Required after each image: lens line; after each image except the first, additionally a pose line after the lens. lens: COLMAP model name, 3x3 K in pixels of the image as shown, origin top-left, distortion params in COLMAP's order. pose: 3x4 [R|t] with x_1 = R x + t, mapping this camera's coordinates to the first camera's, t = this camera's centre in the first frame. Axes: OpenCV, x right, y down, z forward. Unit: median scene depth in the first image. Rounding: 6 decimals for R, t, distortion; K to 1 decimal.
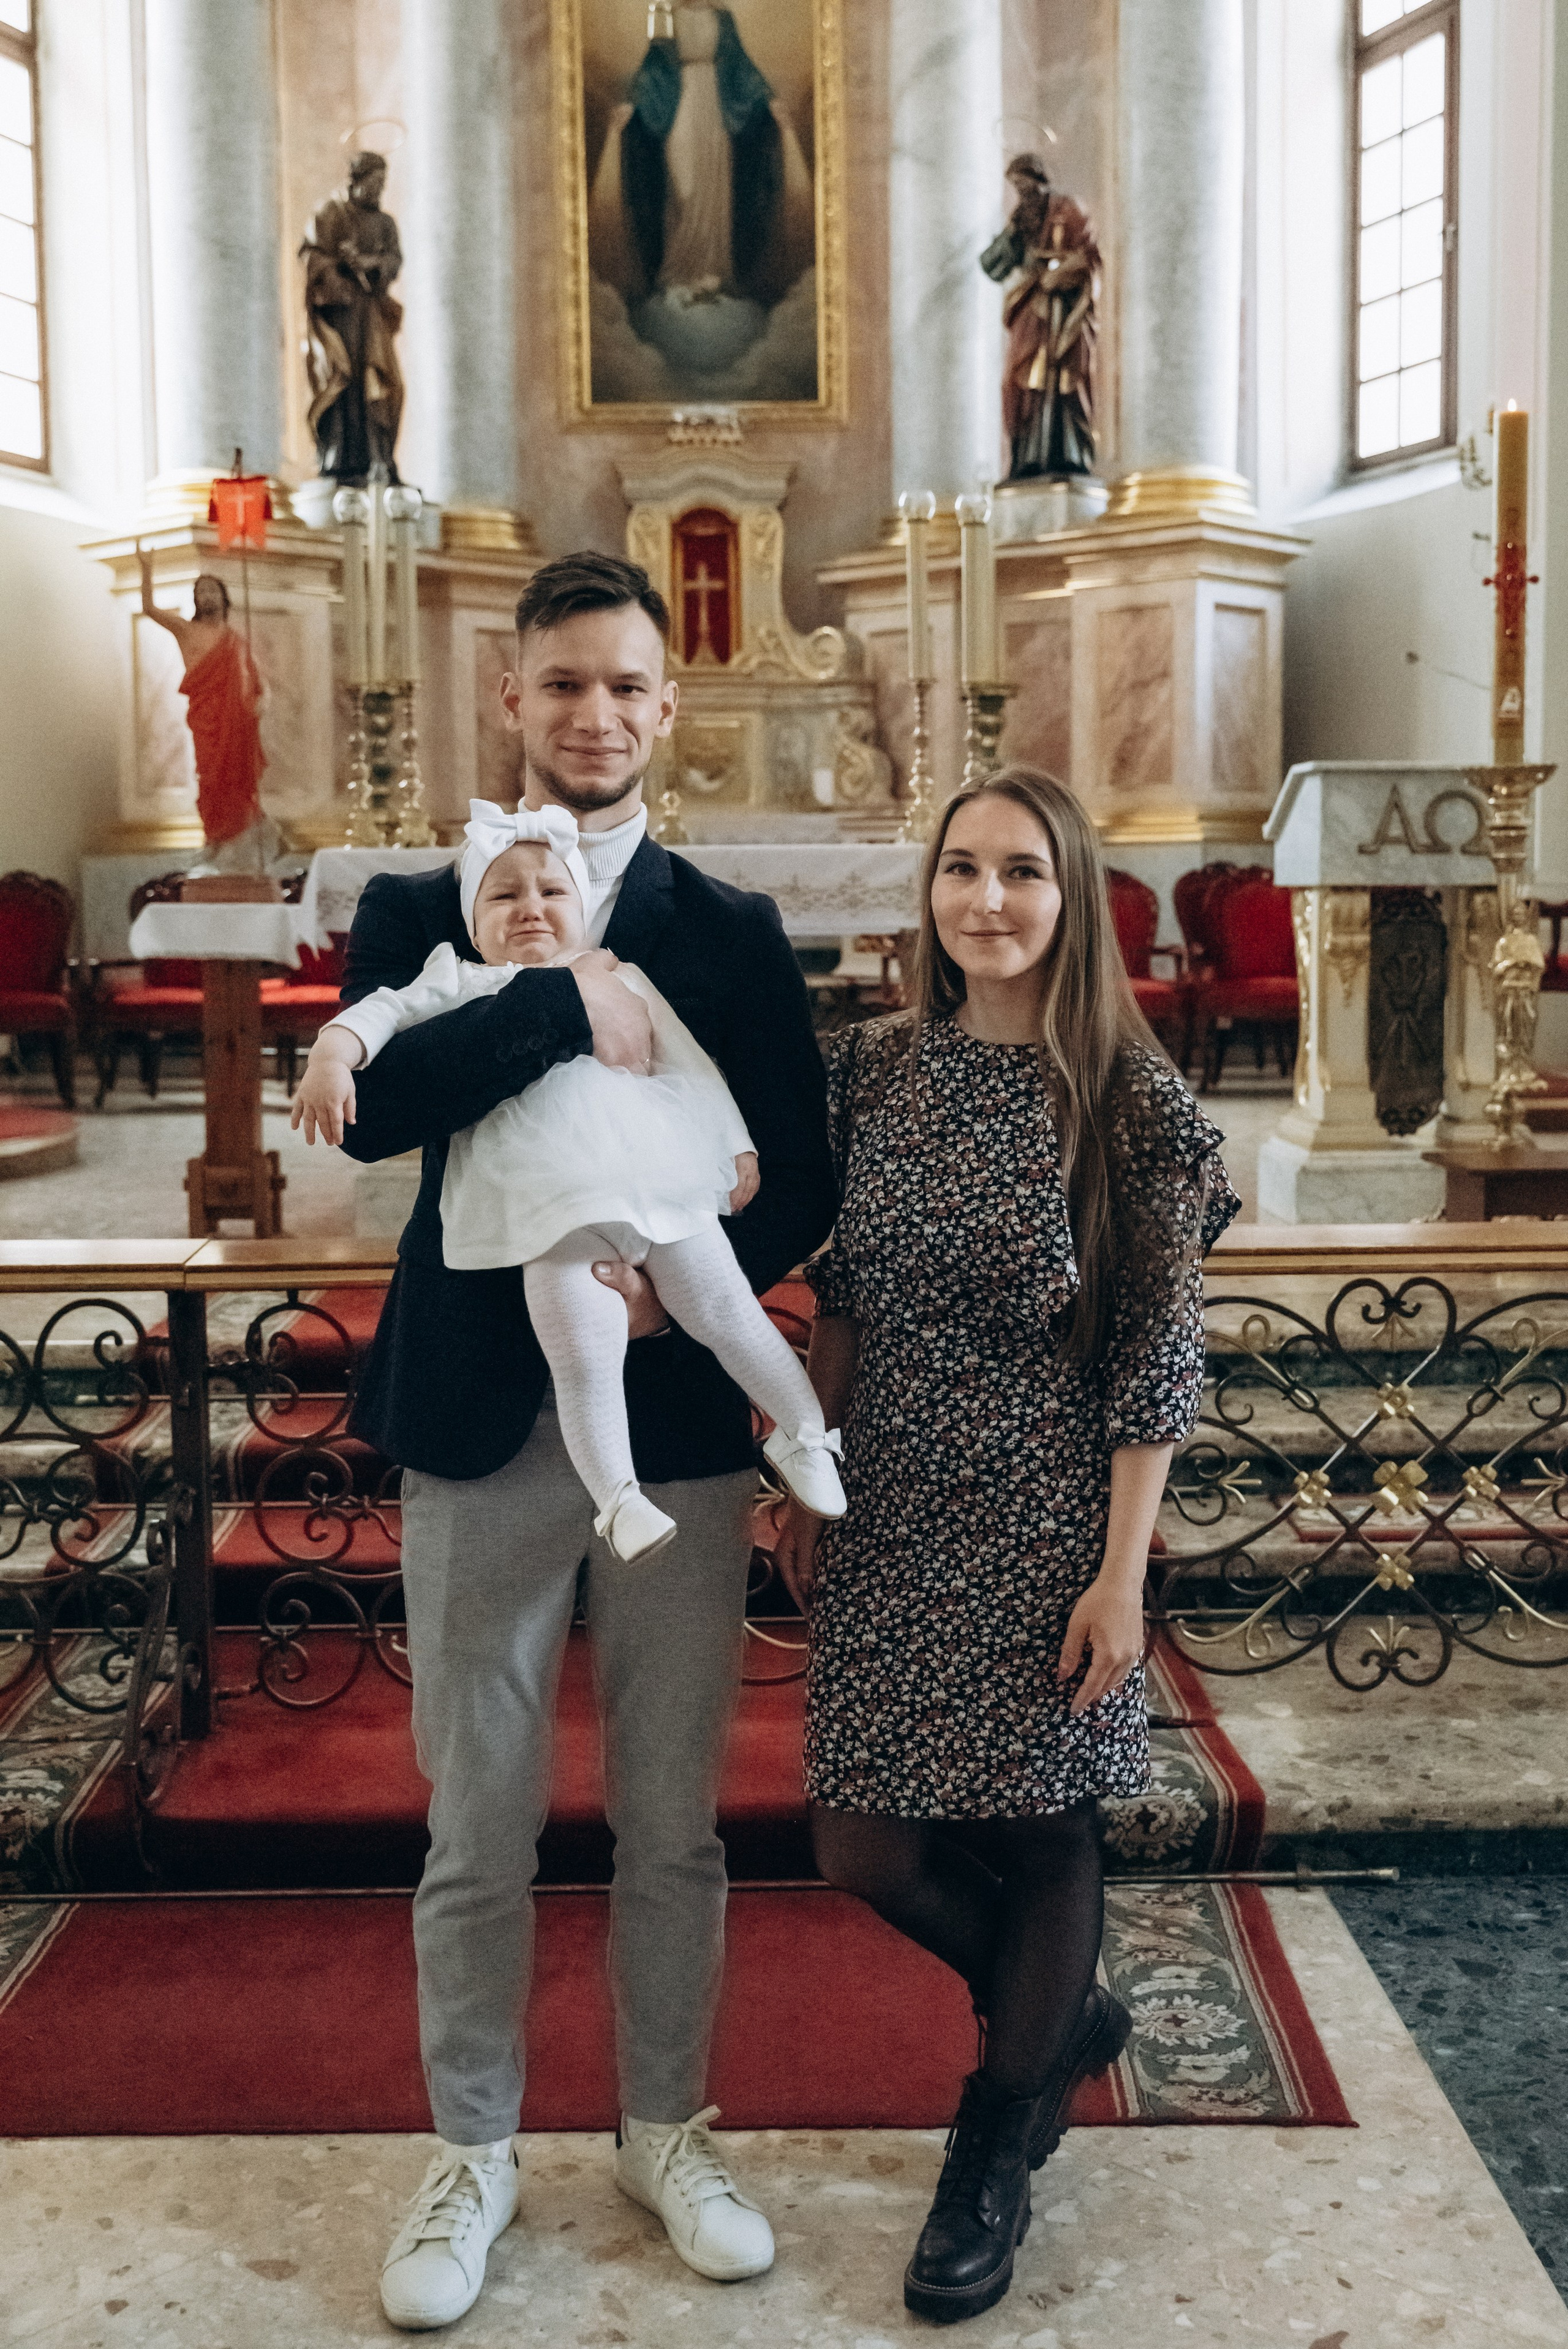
lens RADIAL K [[2519.6, 0, 850.6], [0, 2519.6, 1129.5], [0, 0, 1]] dist [-0.011753, -0.007084]
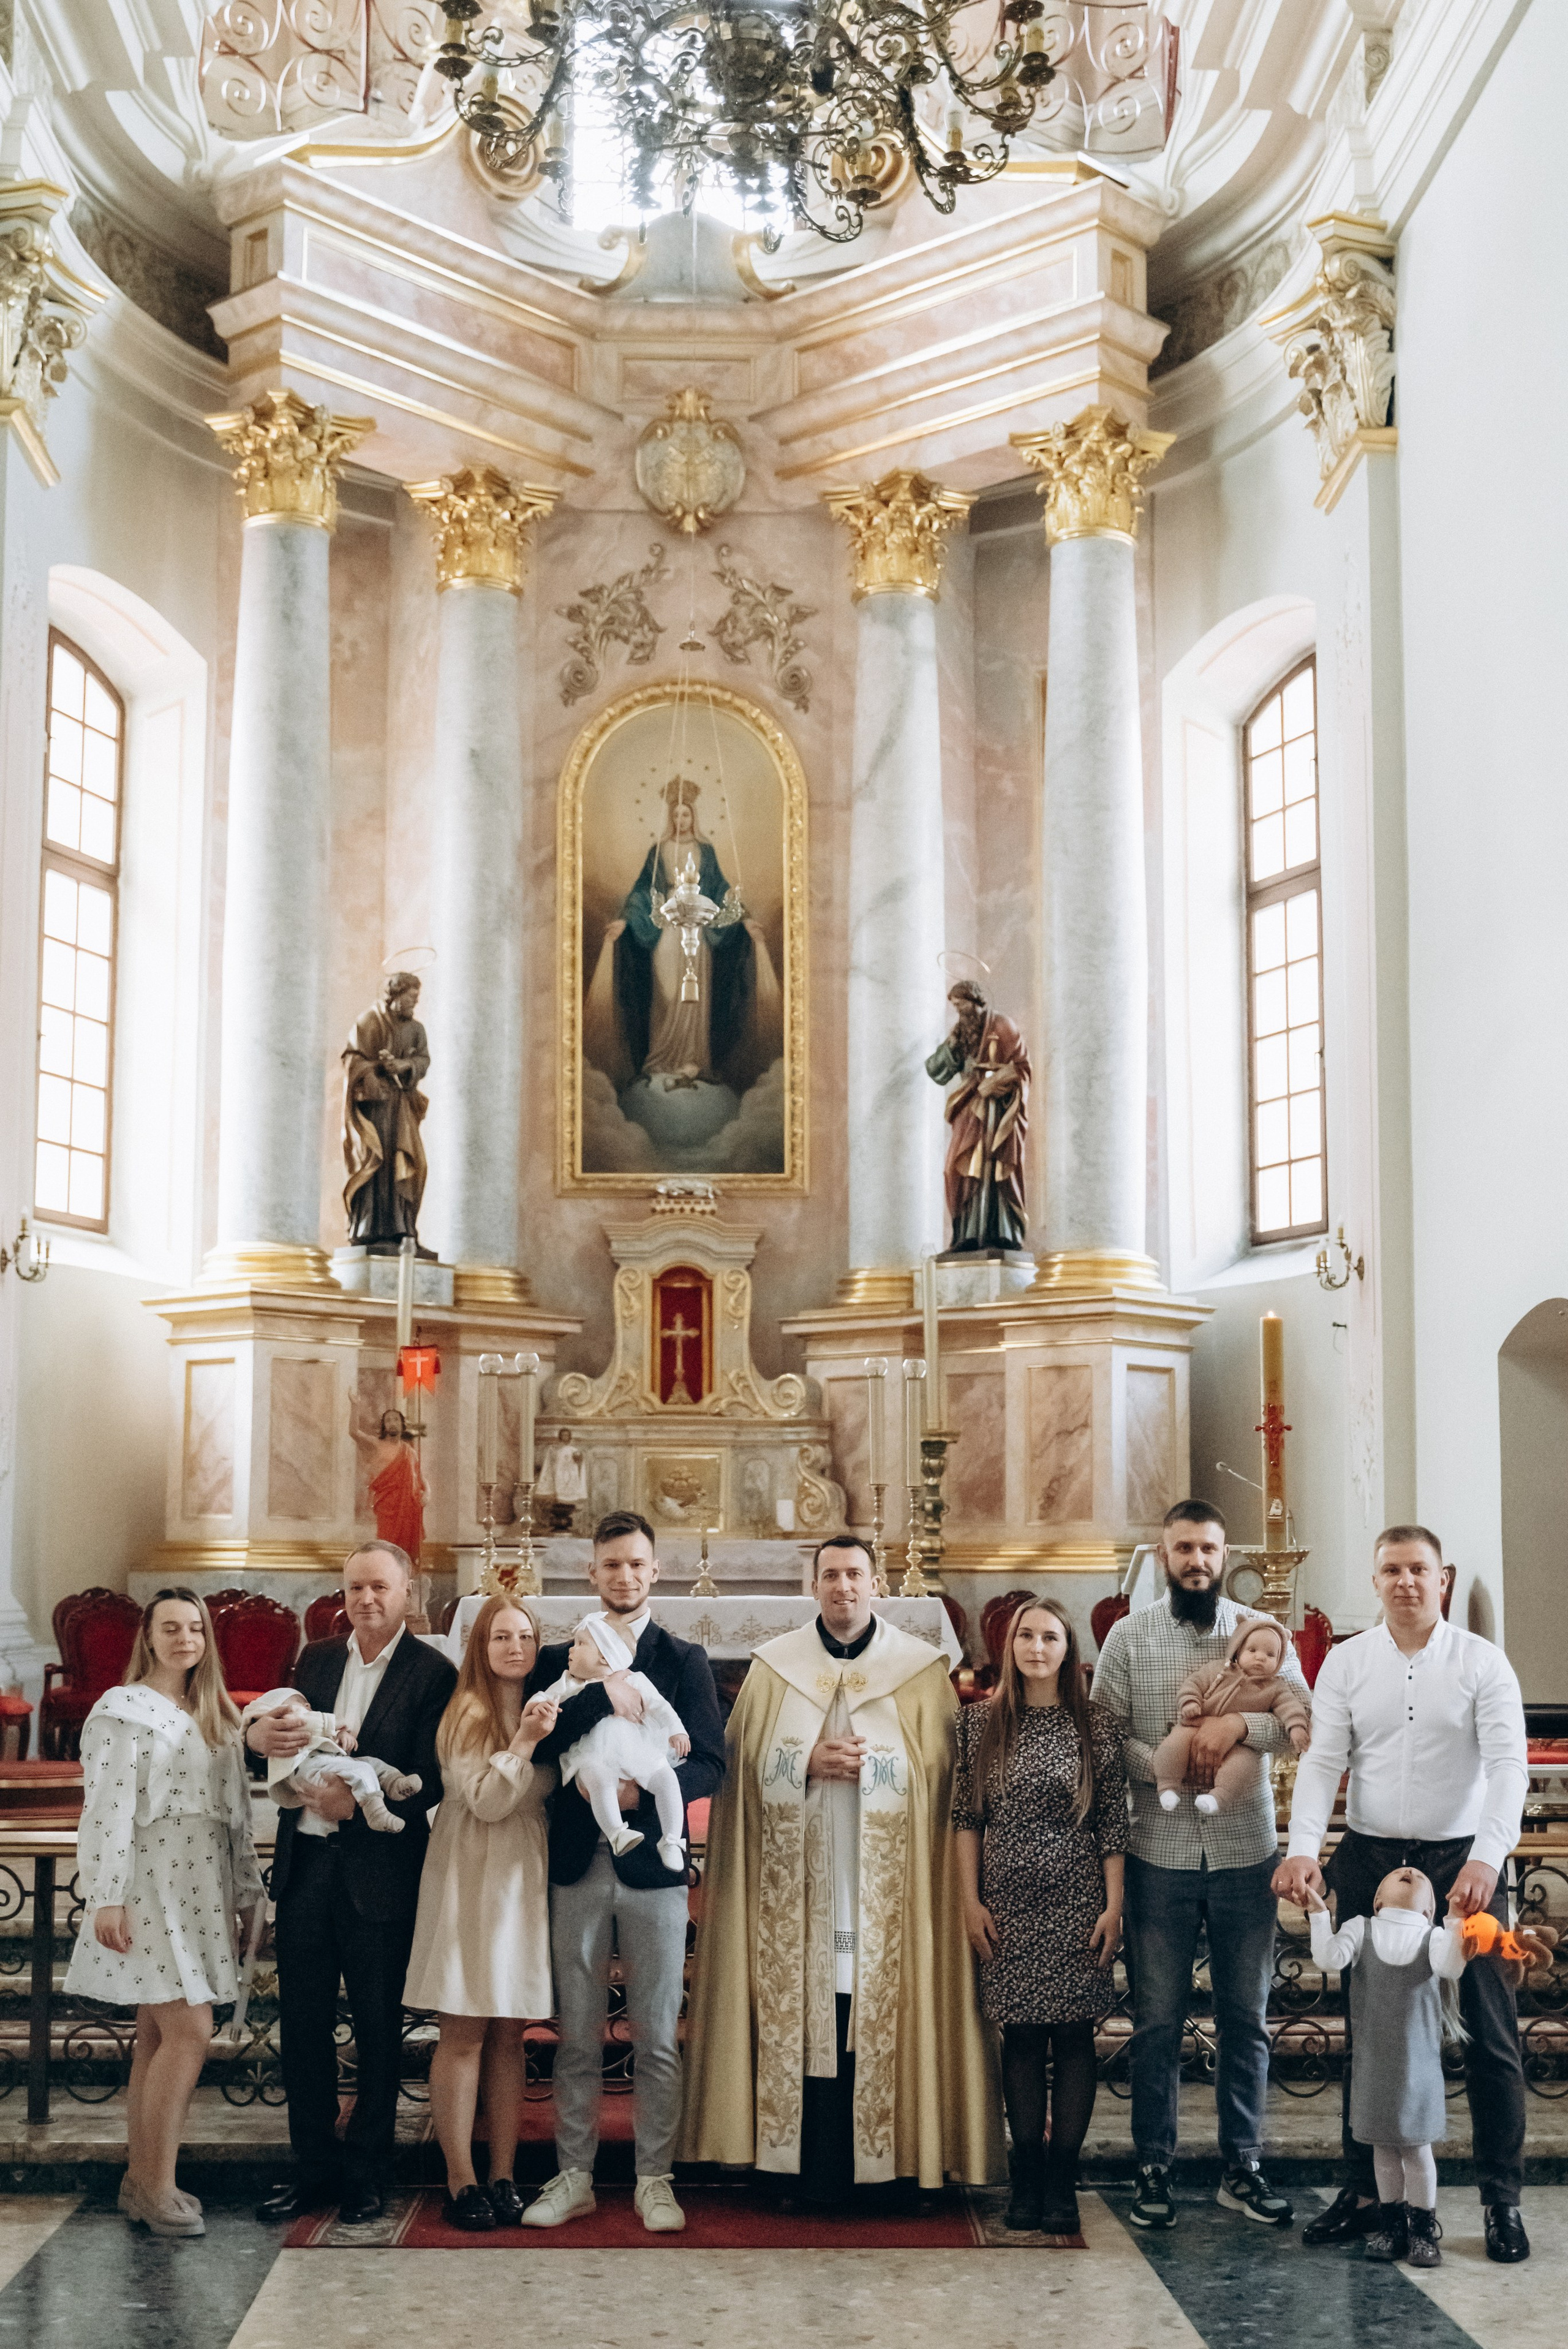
lens RADIAL K [[2947.9, 0, 785.8], [0, 2947.9, 1298.5], [0, 0, 1]] dist [-0.008045, -0.039965]
pose [[0.999940, 0.010967, -0.000072, -0.012472], [-0.010784, 0.982031, -0.188411, 0.017364], [-0.001996, 0.188400, 0.982090, -0.326181]]
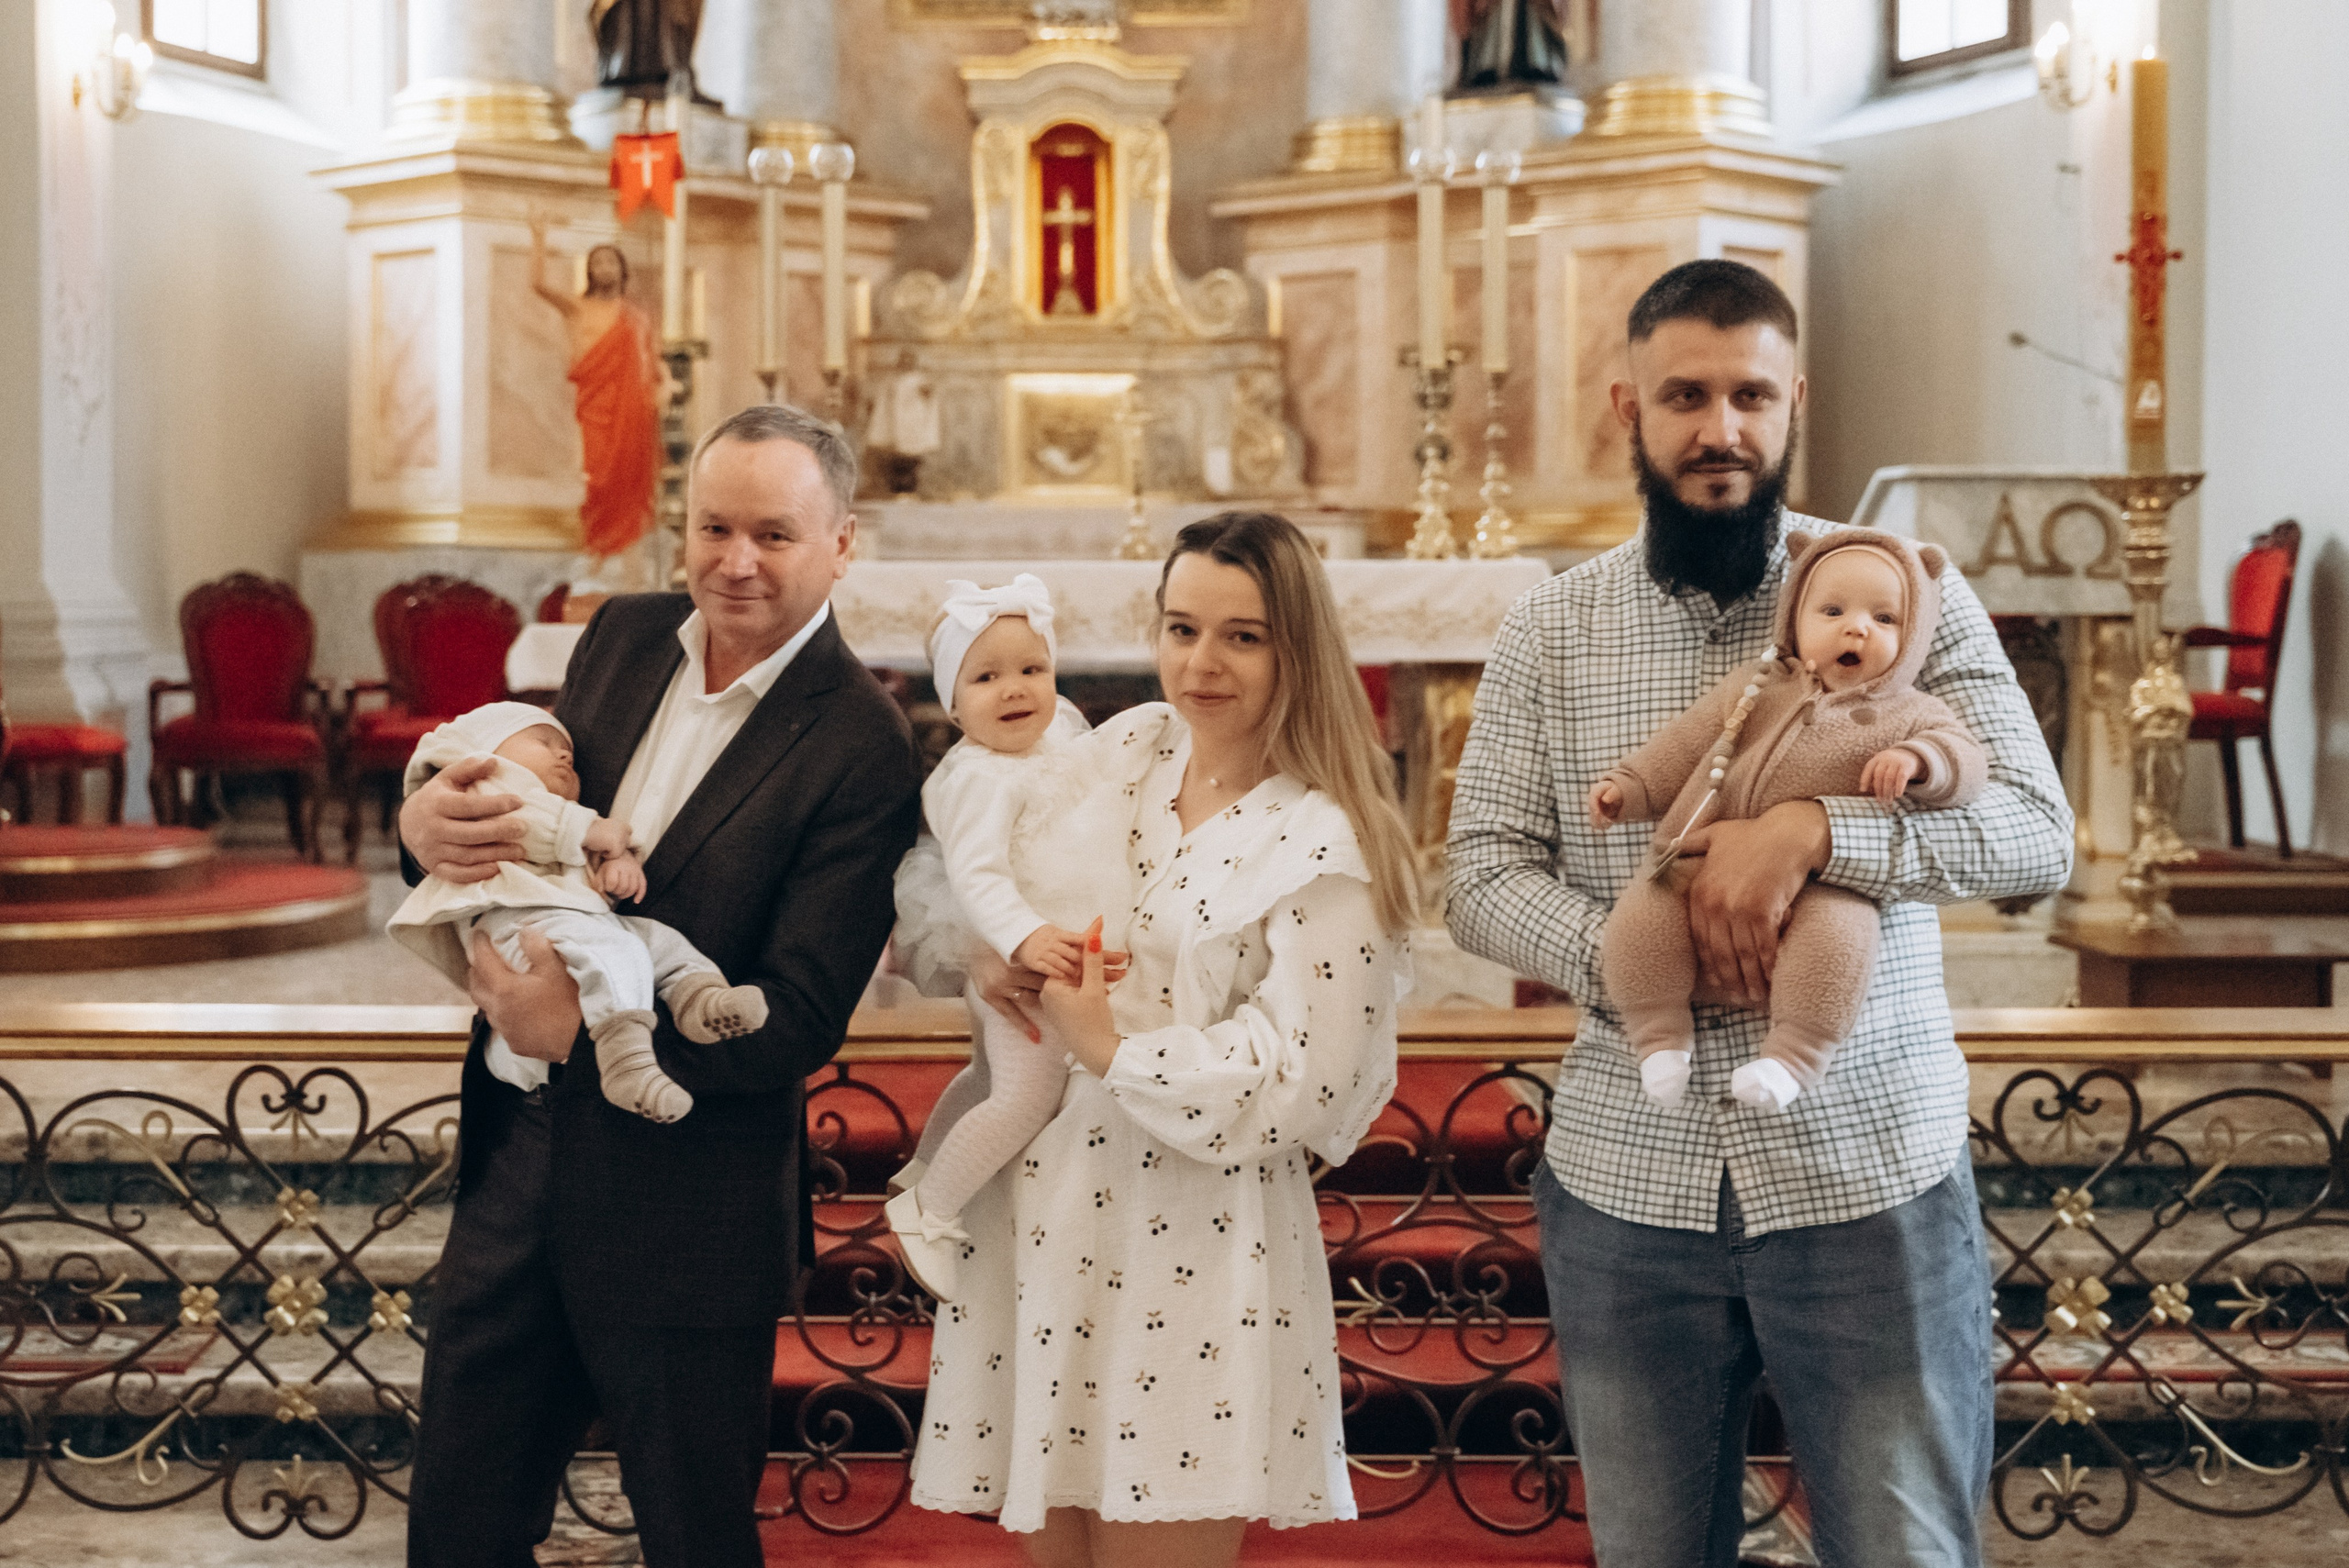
lens RADIAL K [[3363.5, 0, 982.7], [0, 3363.5, 688.2], [0, 0, 1]] dist [-0.014593, -0.017591]
pose [[0.998510, 0.008656, -0.053872, -0.029308], [-0.012102, 0.997878, -0.063976, 0.001351], [0.053203, 0.064533, 0.996496, -0.059133]]
